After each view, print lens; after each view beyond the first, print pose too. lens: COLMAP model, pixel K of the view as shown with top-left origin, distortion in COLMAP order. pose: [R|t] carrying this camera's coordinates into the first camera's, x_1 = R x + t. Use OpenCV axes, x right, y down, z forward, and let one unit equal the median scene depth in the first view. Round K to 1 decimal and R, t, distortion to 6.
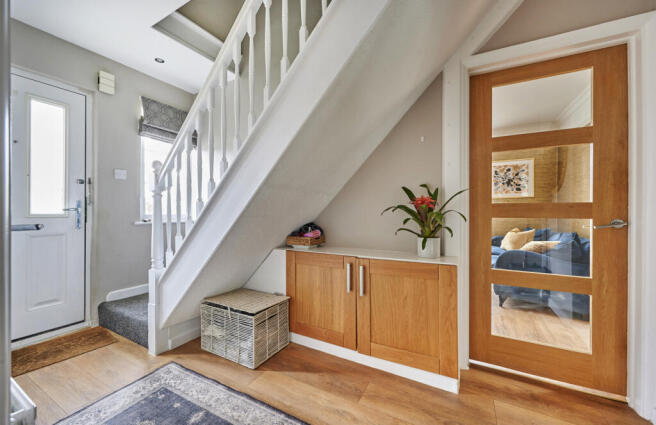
lens RADIAL K [[247.3, 0, 326.0], [0, 247.3, 211.8], [0, 0, 1]] dist [-0.002288, -0.000091]
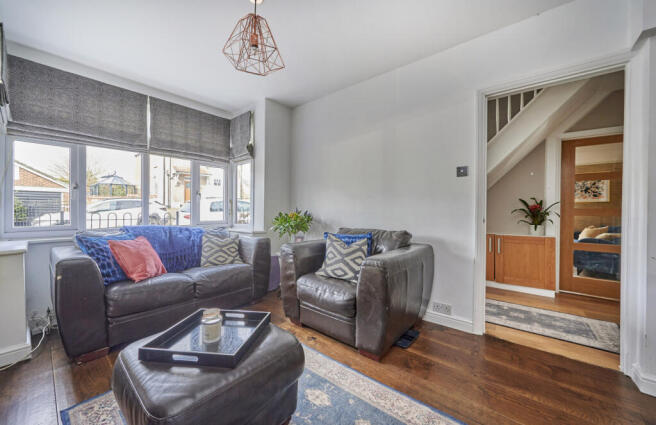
lens RADIAL K [[247.3, 0, 326.0], [0, 247.3, 211.8], [0, 0, 1]] dist [-0.002288, -0.000091]
pose [[0.983876, 0.013004, -0.178381, -0.872959], [-0.012352, 0.999912, 0.004766, 0.007827], [0.178427, -0.002486, 0.983950, -1.213607]]
